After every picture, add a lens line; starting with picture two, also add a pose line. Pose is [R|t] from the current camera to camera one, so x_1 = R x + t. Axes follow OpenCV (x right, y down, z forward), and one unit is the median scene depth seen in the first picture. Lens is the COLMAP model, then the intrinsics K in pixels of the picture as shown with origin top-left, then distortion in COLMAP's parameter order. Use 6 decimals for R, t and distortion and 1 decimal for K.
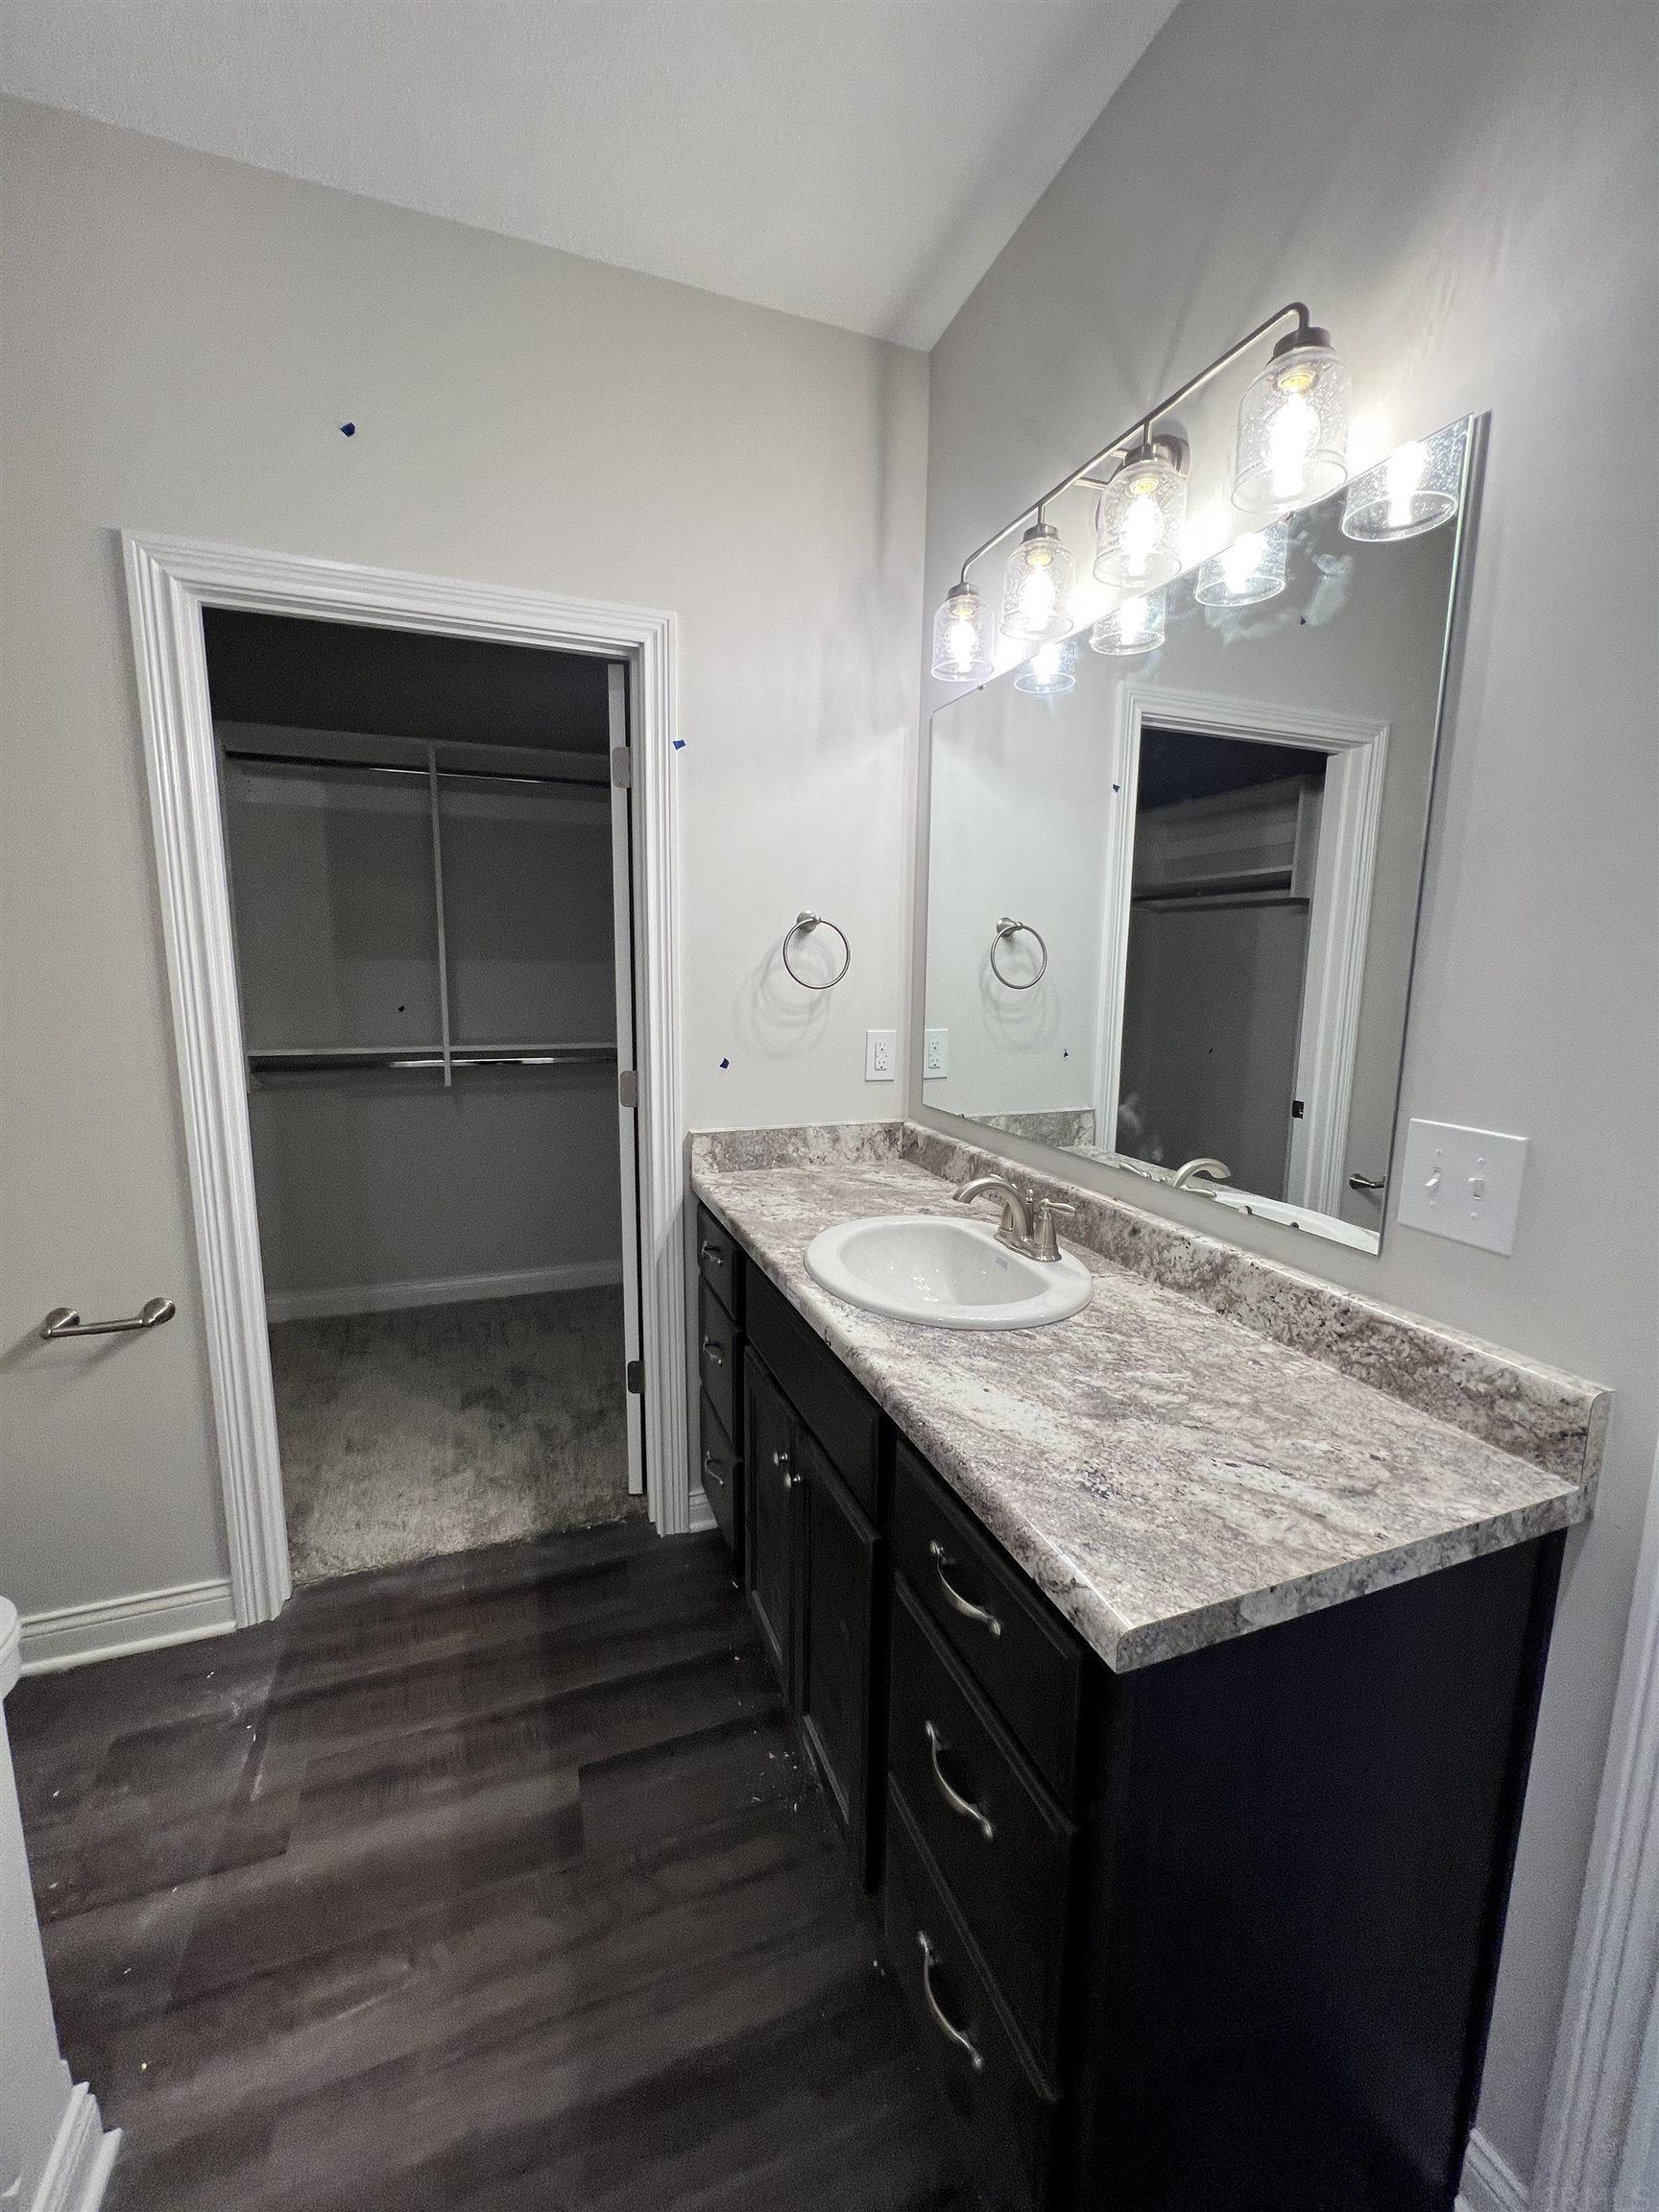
lens RADIAL K [[890.1, 0, 828.6], [0, 890.1, 1102.8], [0, 0, 1]] dist [-0.000671, 0.000701]
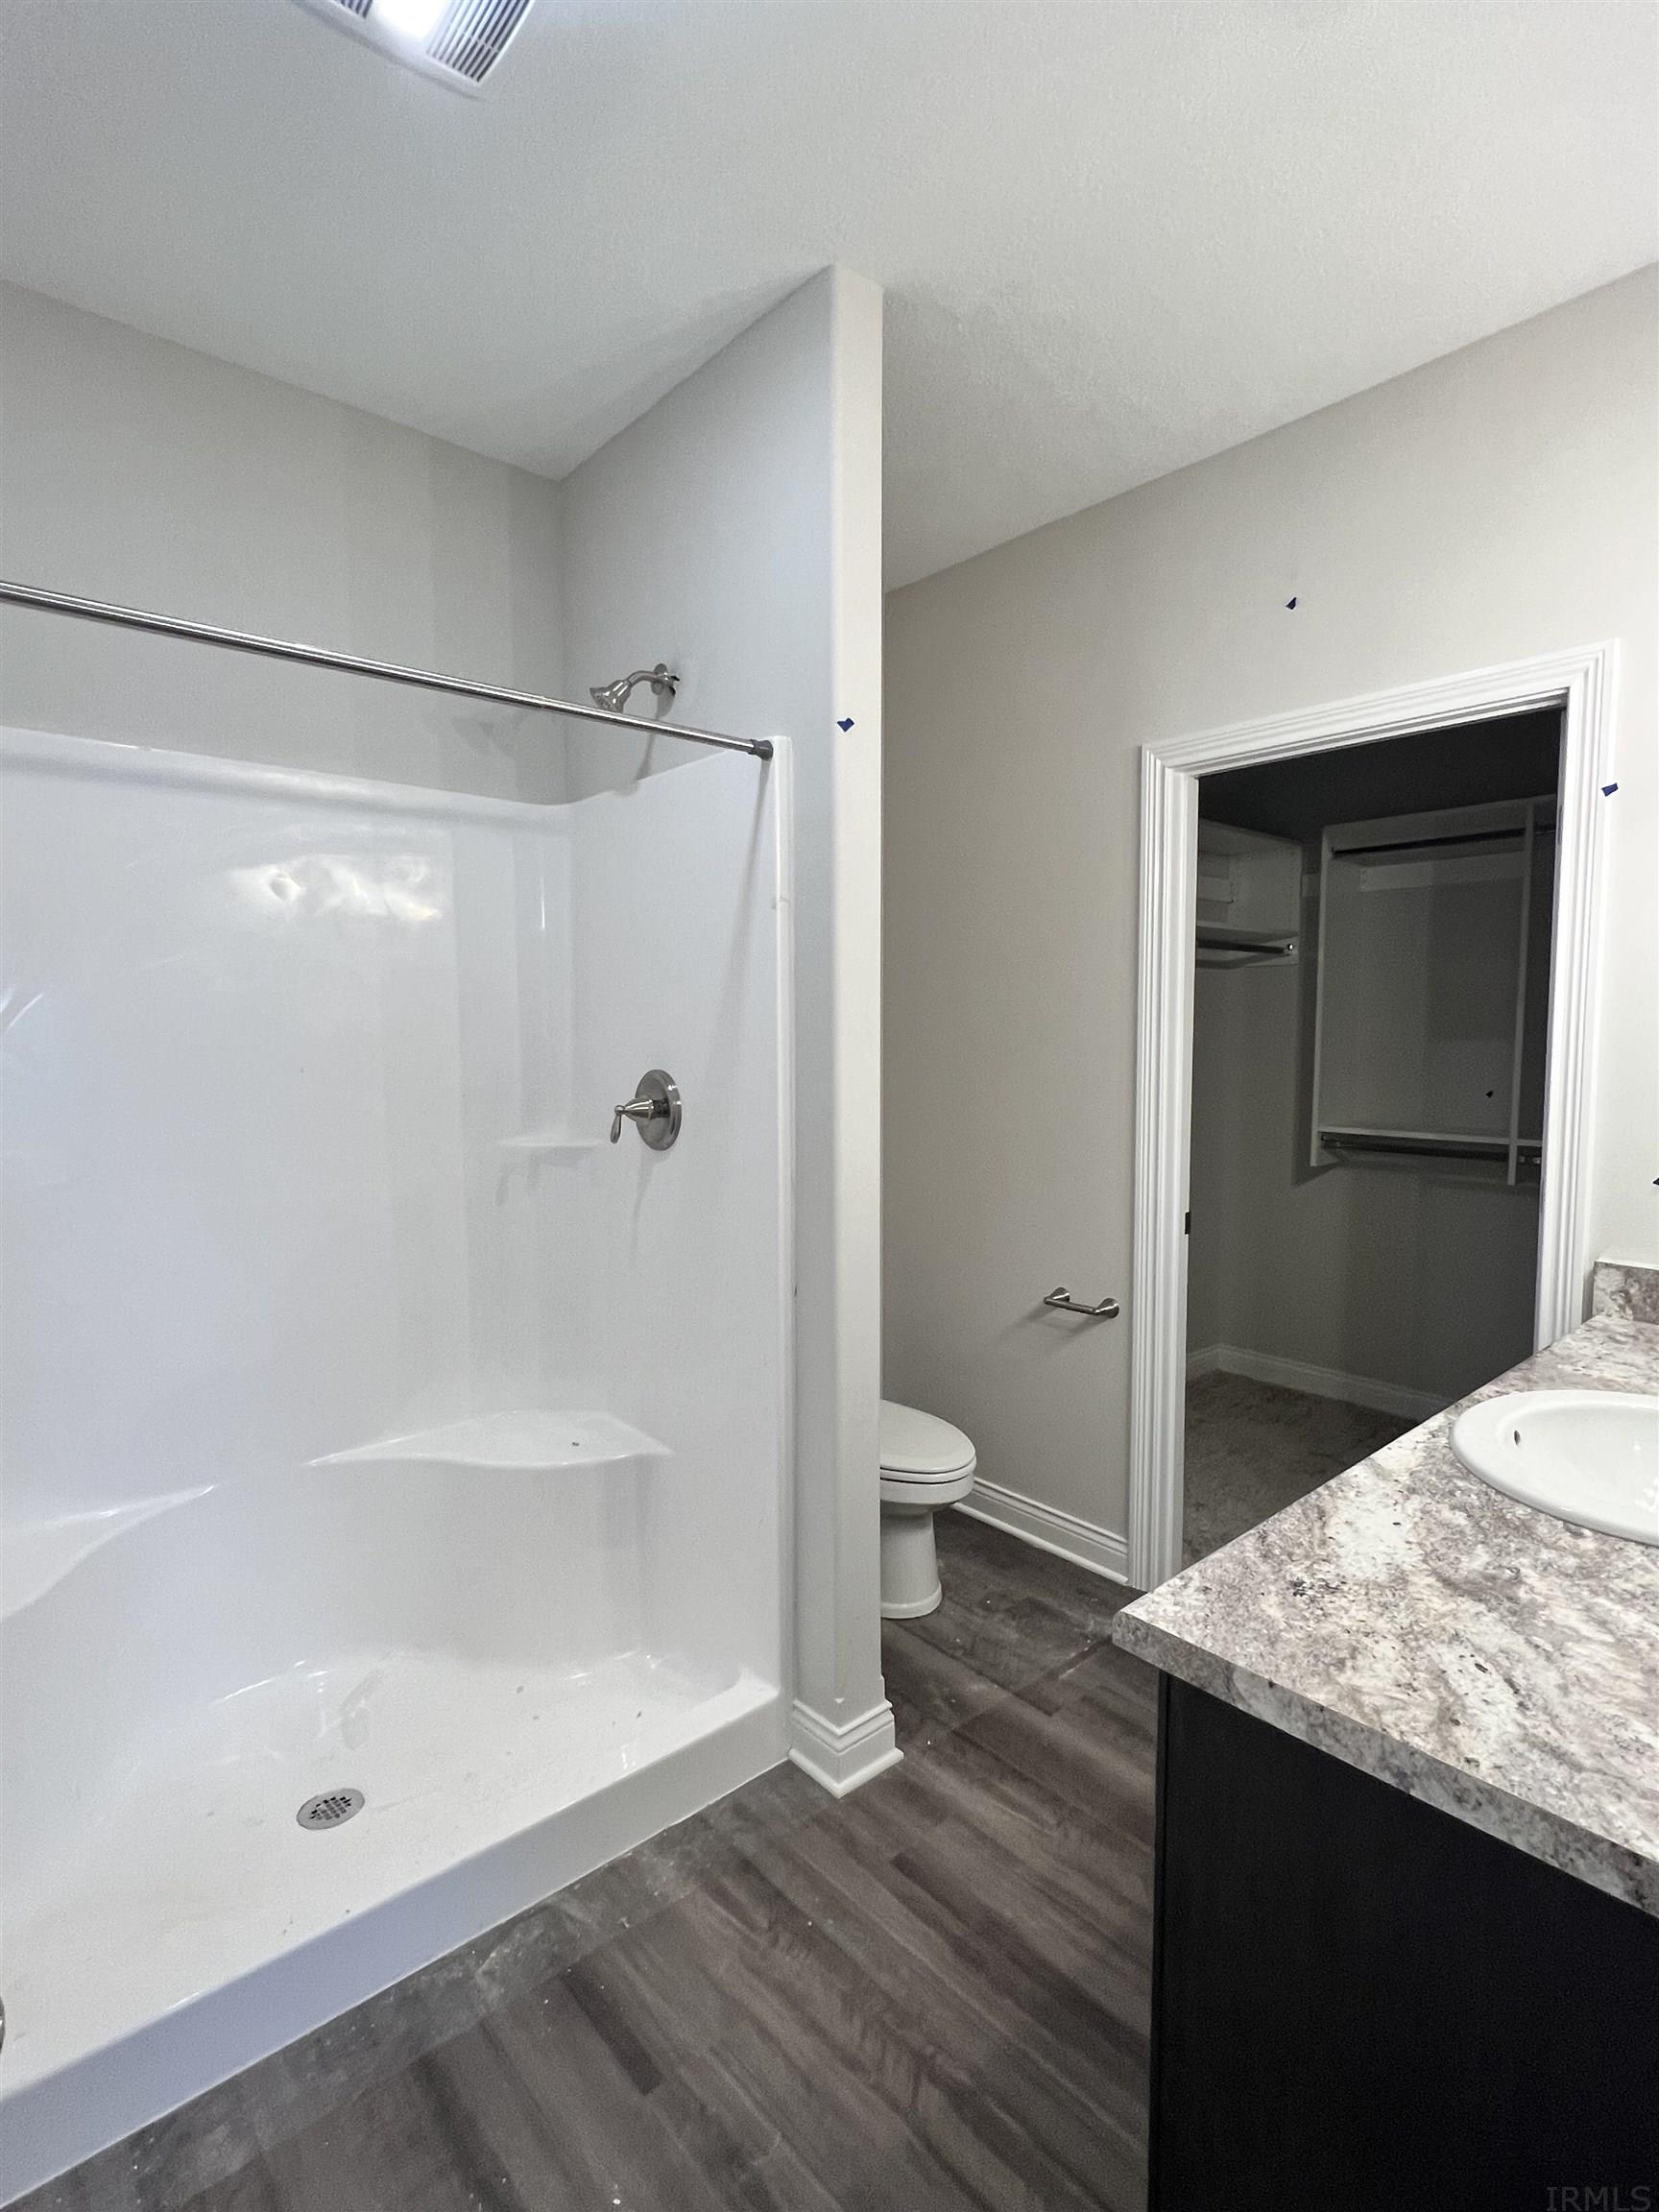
lens RADIAL K [[1077.5, 0, 832.7], [0, 1077.5, 1103.7], [0, 0, 1]] dist [-0.001158, -0.000106]
pose [[0.351413, 0.054676, -0.934623, 0.854385], [-0.141807, 0.989884, 0.004590, -0.022602], [0.925419, 0.130923, 0.355611, 0.014492]]
